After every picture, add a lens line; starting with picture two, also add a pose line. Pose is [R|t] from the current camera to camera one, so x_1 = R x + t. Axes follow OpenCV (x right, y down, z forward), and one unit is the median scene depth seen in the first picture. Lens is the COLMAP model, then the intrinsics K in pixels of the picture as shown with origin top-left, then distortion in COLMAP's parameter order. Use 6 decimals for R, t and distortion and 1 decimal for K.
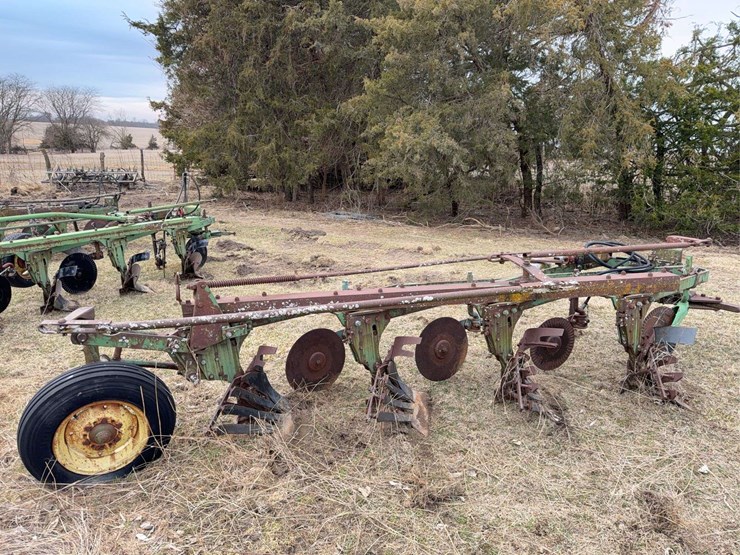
lens RADIAL K [[510.4, 0, 365.5], [0, 510.4, 276.1], [0, 0, 1]] dist [0.185285, -0.311650]
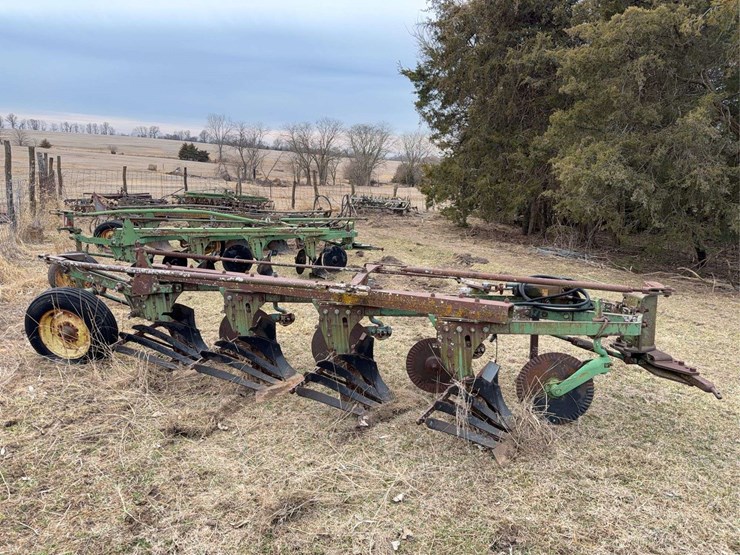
lens RADIAL K [[510.4, 0, 365.5], [0, 510.4, 276.1], [0, 0, 1]] dist [0.185285, -0.311650]
pose [[0.824487, 0.134437, -0.549680, 0.885233], [-0.172012, 0.984946, -0.017116, 0.004636], [0.539104, 0.108663, 0.835200, 0.114894]]
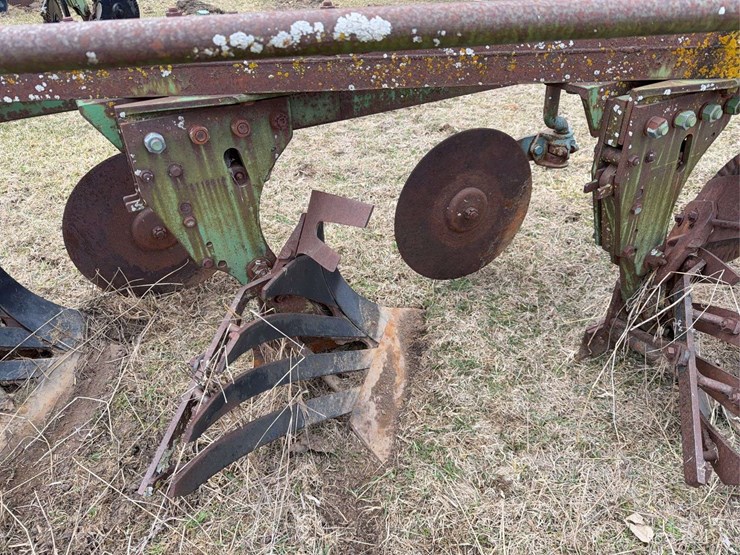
lens RADIAL K [[515.5, 0, 373.5], [0, 515.5, 279.2], [0, 0, 1]] dist [0.055939, -0.059987]
pose [[0.996062, 0.055815, -0.068880, 0.122106], [-0.026729, 0.929856, 0.366952, 0.050517], [0.084530, -0.363666, 0.927686, 0.671767]]
